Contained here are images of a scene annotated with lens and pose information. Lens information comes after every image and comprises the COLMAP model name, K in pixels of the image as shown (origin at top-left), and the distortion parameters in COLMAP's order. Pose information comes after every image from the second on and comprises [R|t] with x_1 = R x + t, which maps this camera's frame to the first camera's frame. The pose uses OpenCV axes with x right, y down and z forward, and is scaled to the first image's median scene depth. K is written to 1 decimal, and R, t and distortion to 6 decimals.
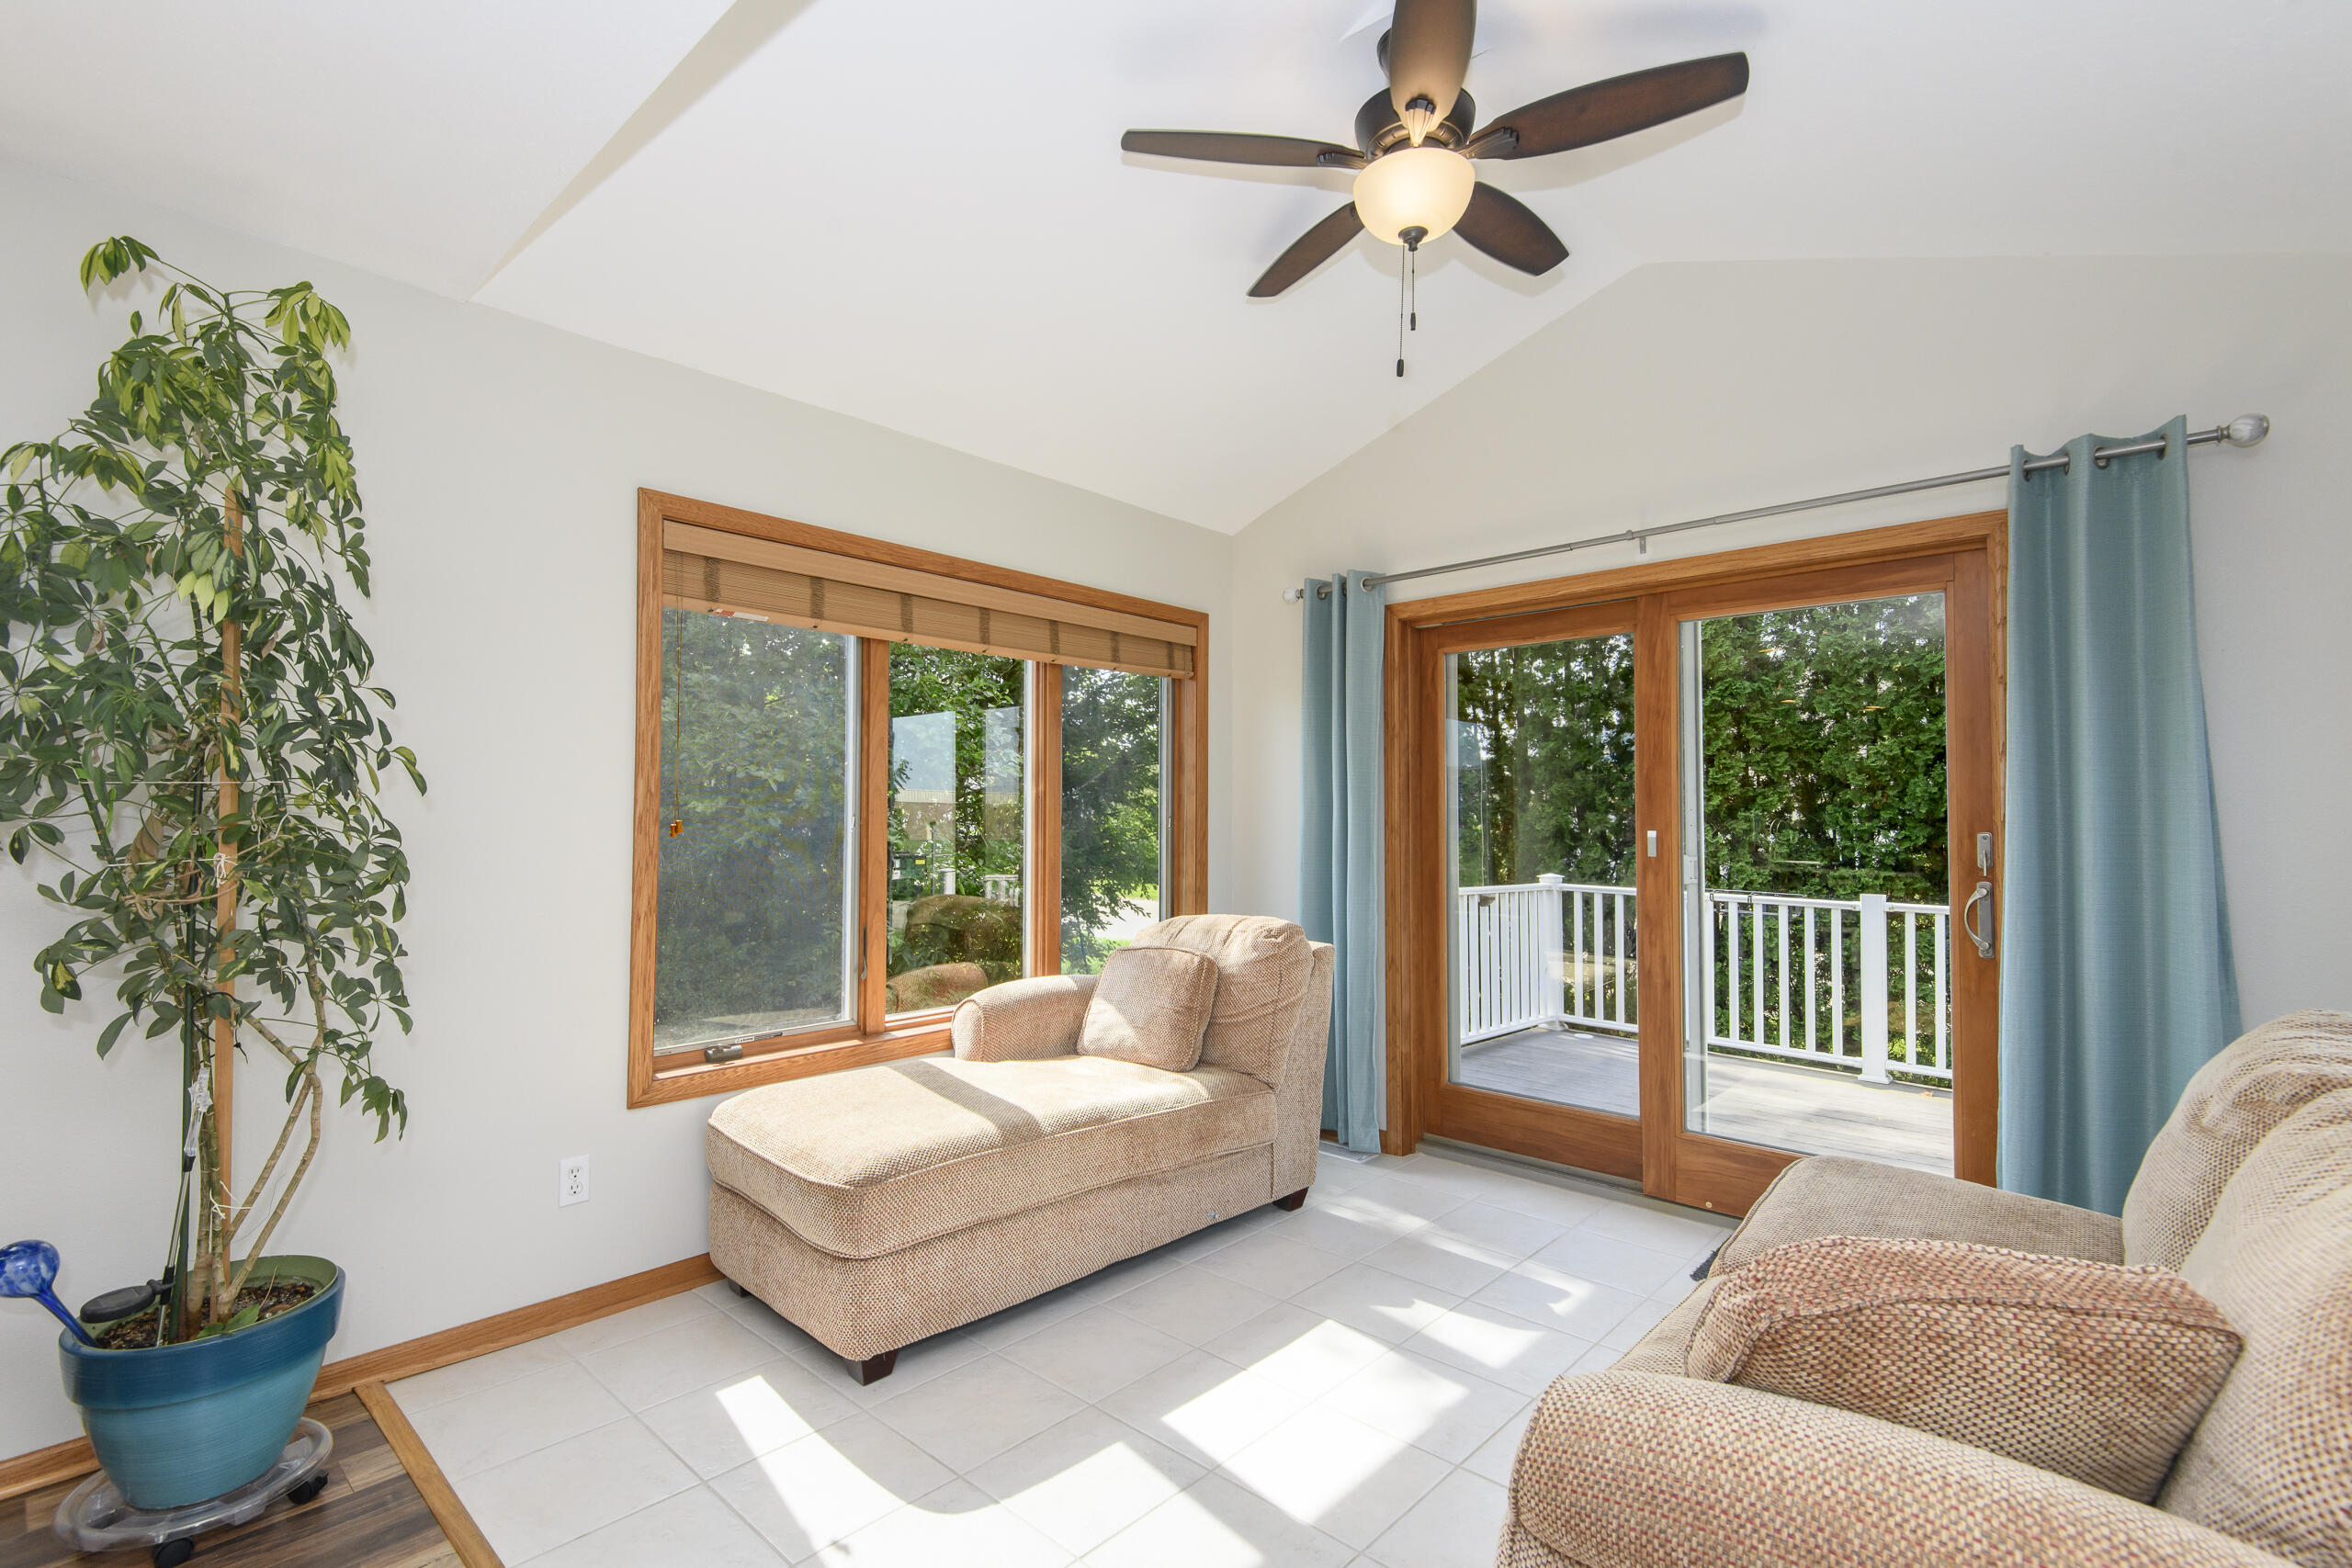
lens RADIAL K [[1068.5, 0, 1158.0], [0, 1068.5, 781.1], [0, 0, 1]] dist [0.004096, -0.005759]
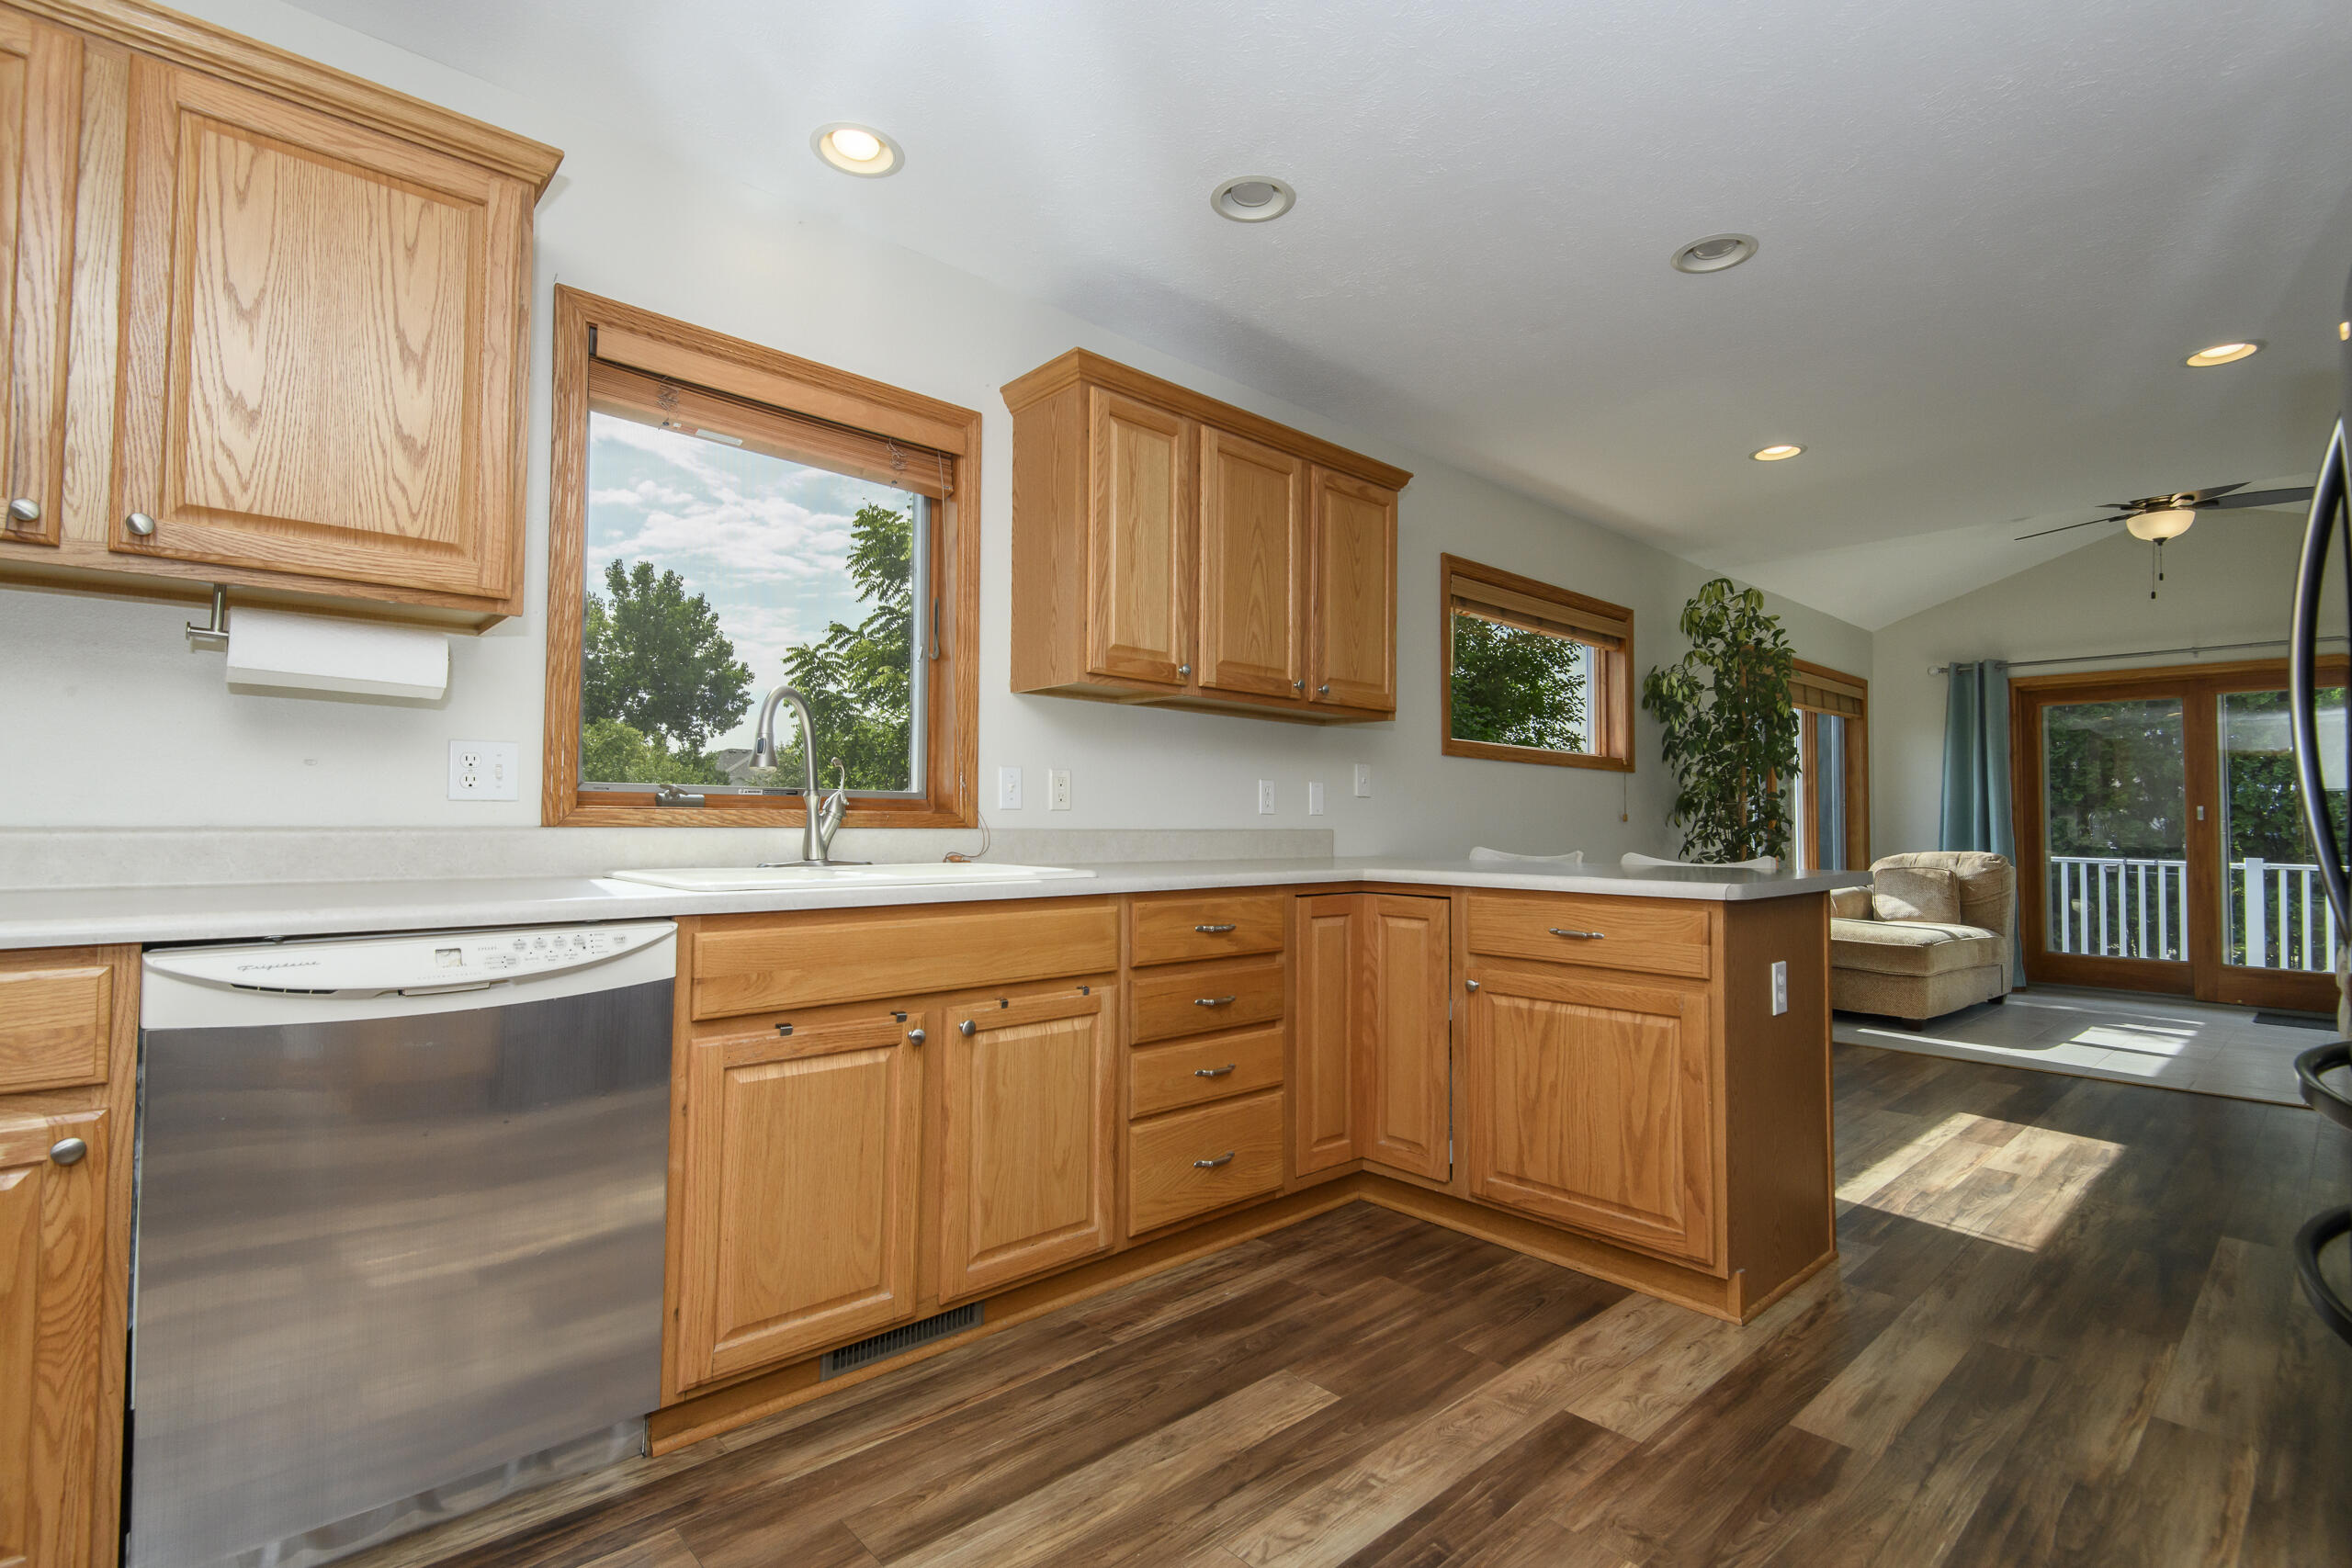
lens RADIAL K [[1068.5, 0, 1186.5], [0, 1068.5, 783.1], [0, 0, 1]] dist [0.004096, -0.005759]
pose [[0.995985, 0.003106, -0.089472, -1.129269], [-0.003214, 0.999994, -0.001068, 0.013501], [0.089468, 0.001352, 0.995989, -1.012887]]
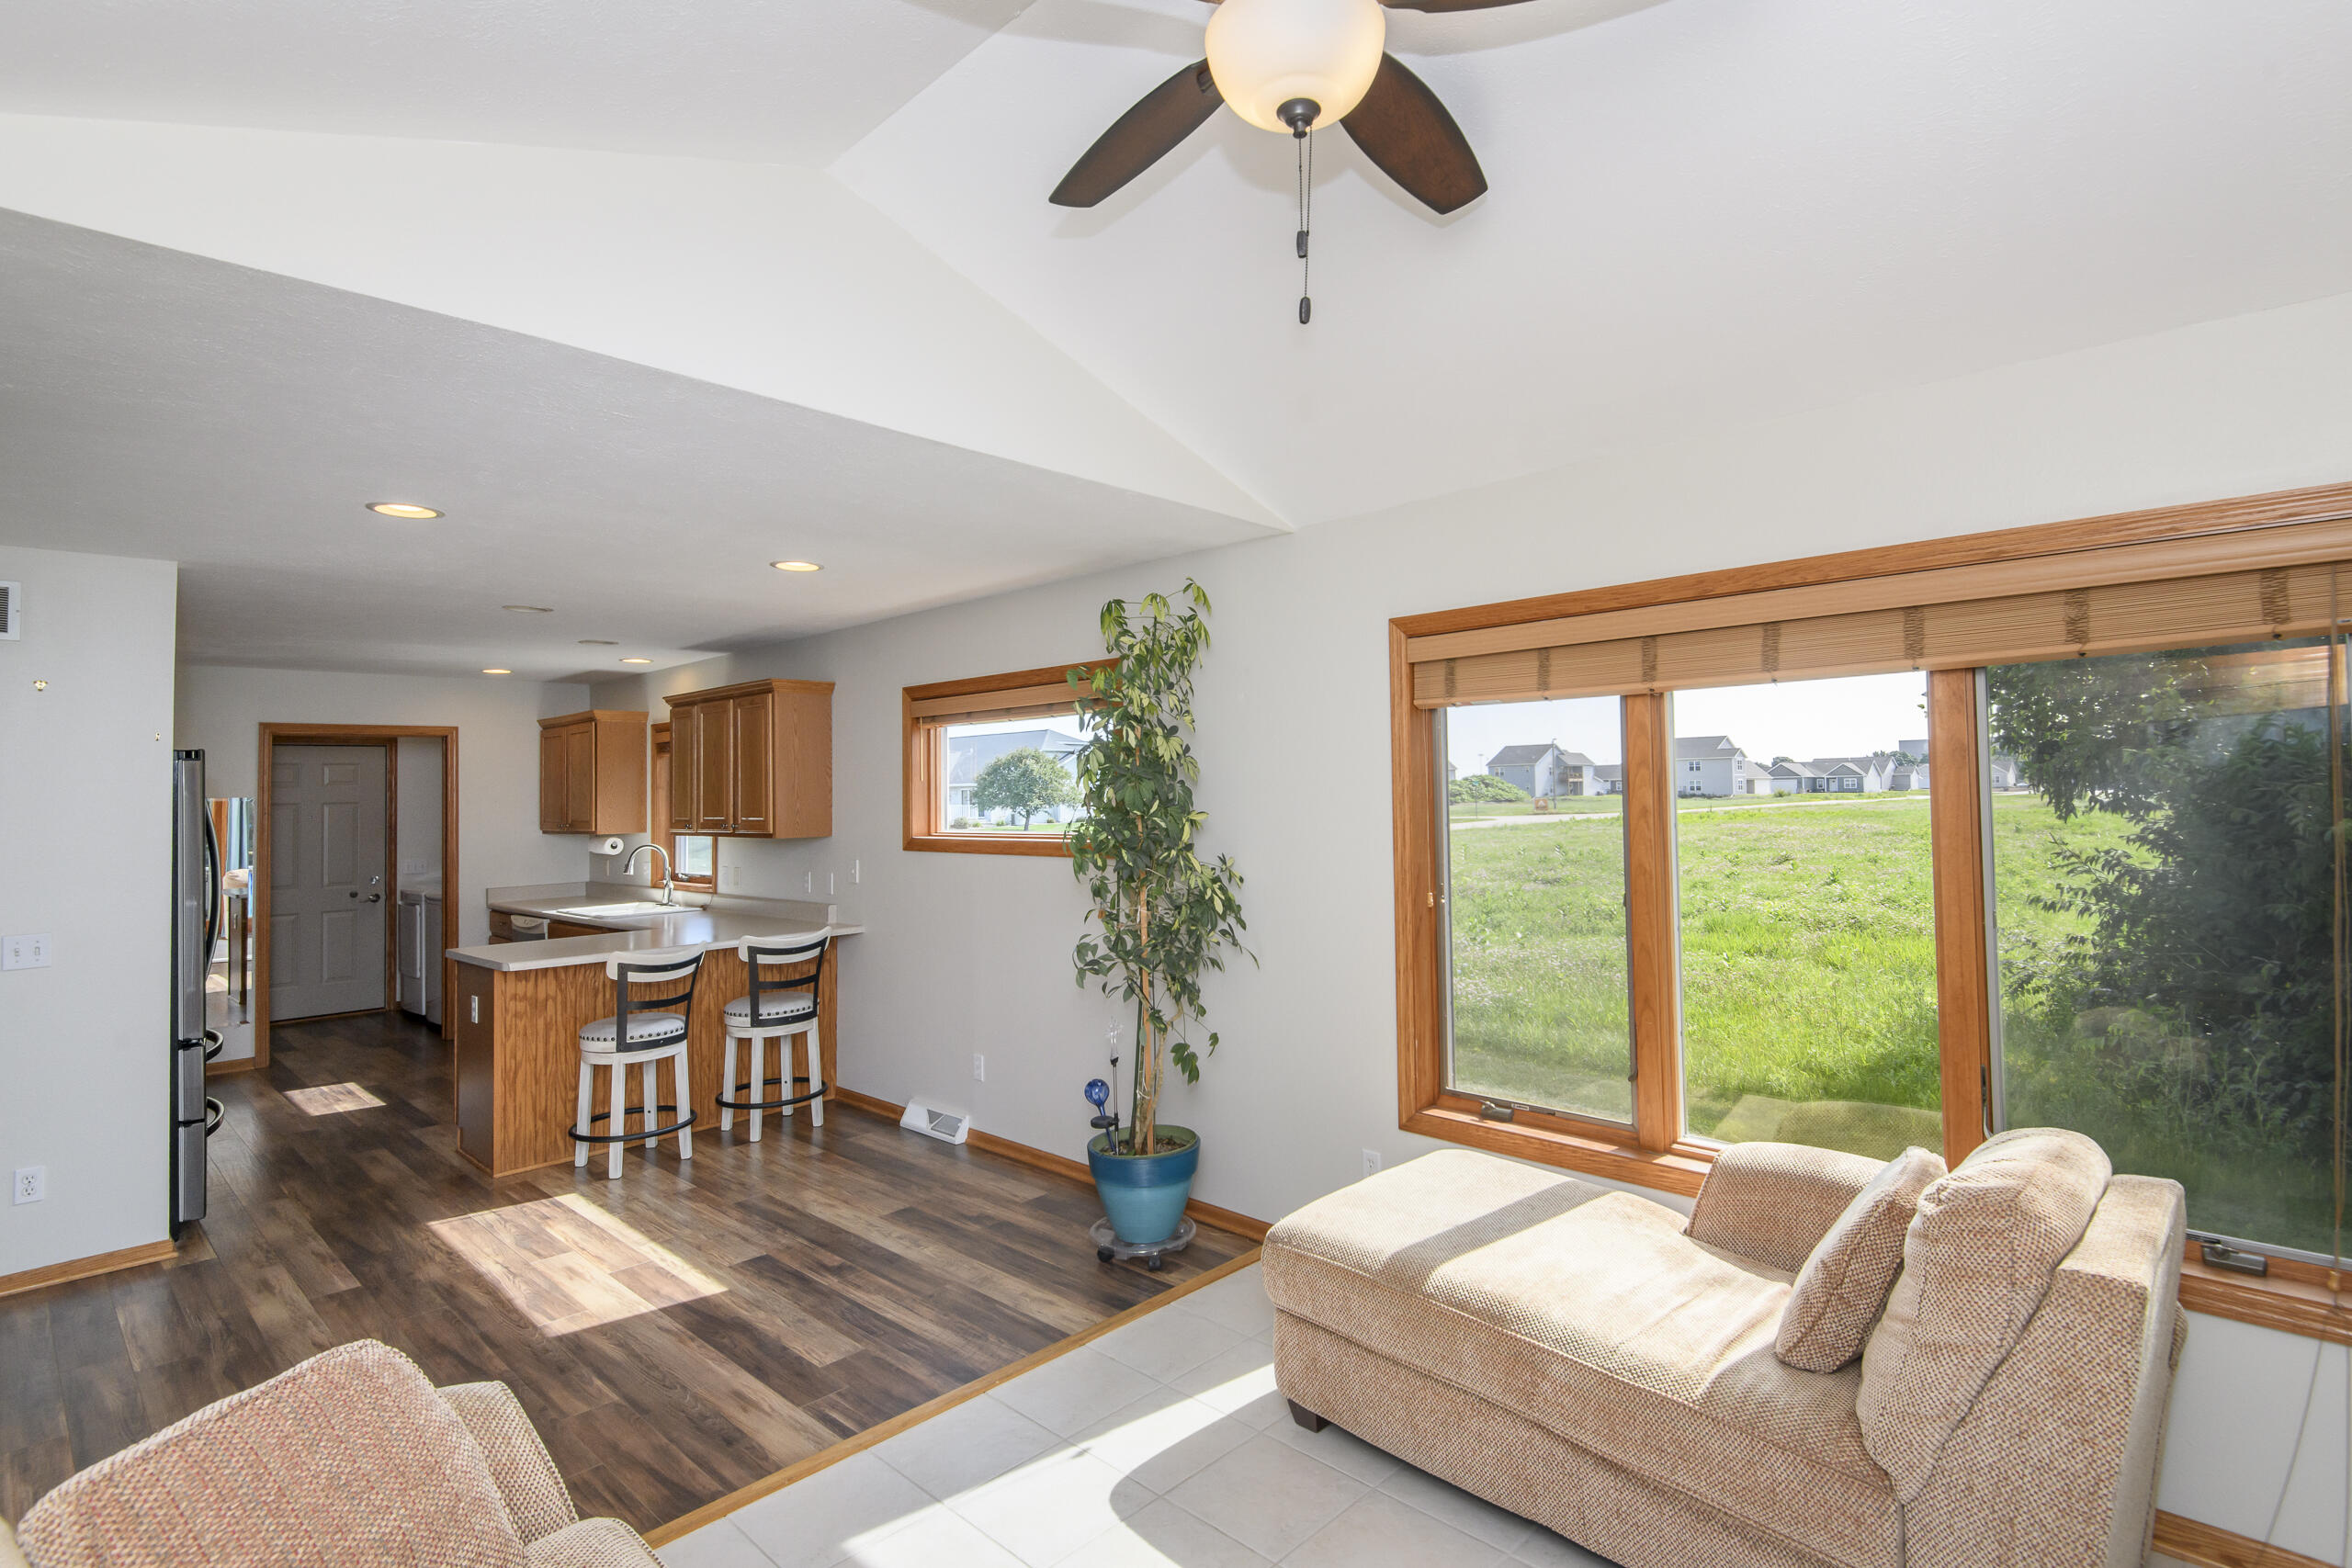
lens RADIAL K [[1136.2, 0, 1246.2], [0, 1136.2, 773.6], [0, 0, 1]] dist [-0.000094, -0.002137]
pose [[0.023290, -0.025250, -0.999410, 0.621534], [0.052305, 0.998343, -0.024004, -0.063806], [0.998360, -0.051715, 0.024572, 0.633548]]
